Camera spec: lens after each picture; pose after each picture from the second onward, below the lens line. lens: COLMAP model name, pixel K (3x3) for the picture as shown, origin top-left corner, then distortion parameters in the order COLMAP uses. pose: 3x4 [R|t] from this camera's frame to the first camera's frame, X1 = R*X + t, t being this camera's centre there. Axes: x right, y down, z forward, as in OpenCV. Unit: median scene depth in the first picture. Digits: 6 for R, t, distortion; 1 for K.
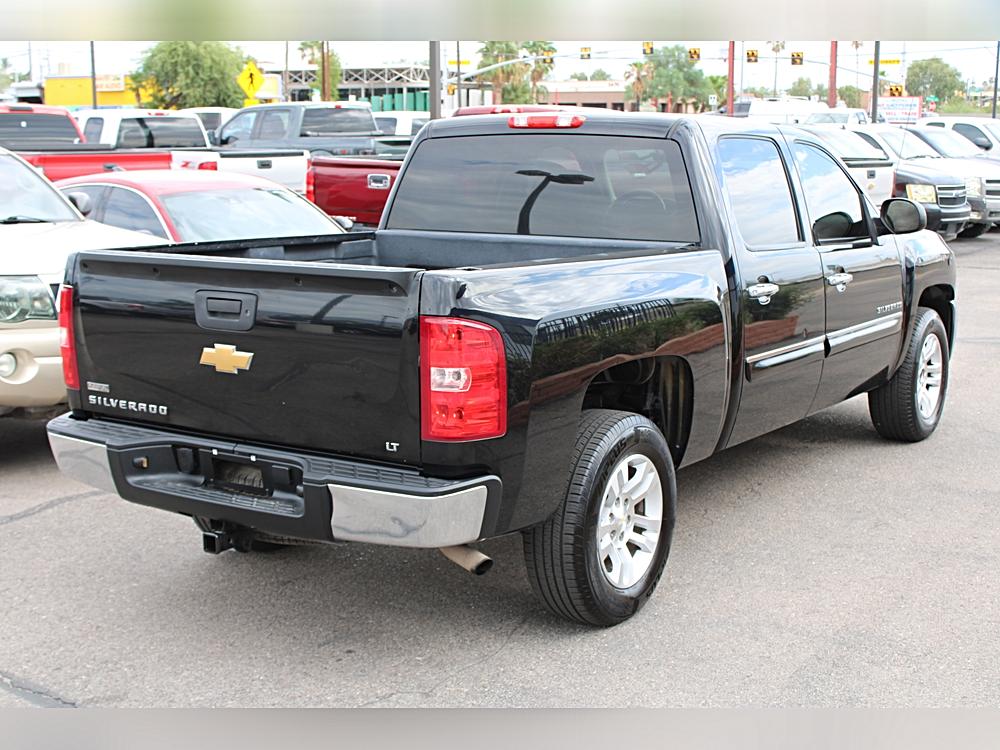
lens RADIAL K [[1343.2, 0, 500.0], [0, 1343.2, 375.0], [0, 0, 1]] dist [-0.038935, 0.111490]
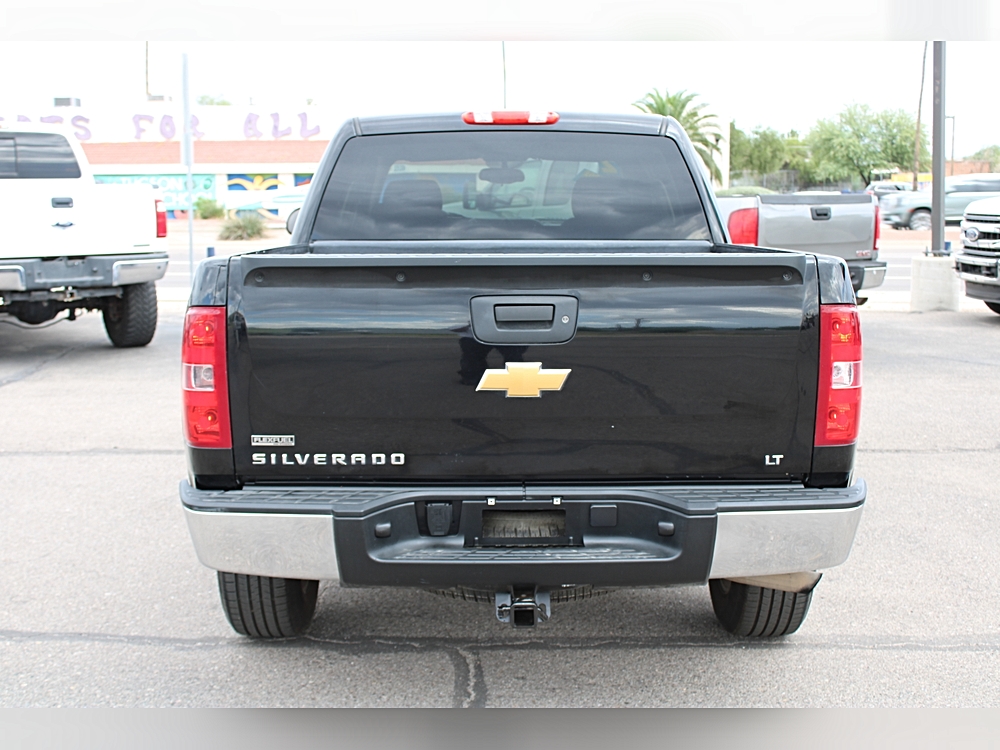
lens RADIAL K [[1271.9, 0, 500.0], [0, 1271.9, 375.0], [0, 0, 1]] dist [-0.065580, 0.137105]
pose [[0.834148, -0.077193, 0.546113, -0.609265], [0.093865, 0.995581, -0.002647, -0.014143], [-0.543495, 0.053469, 0.837708, 0.369007]]
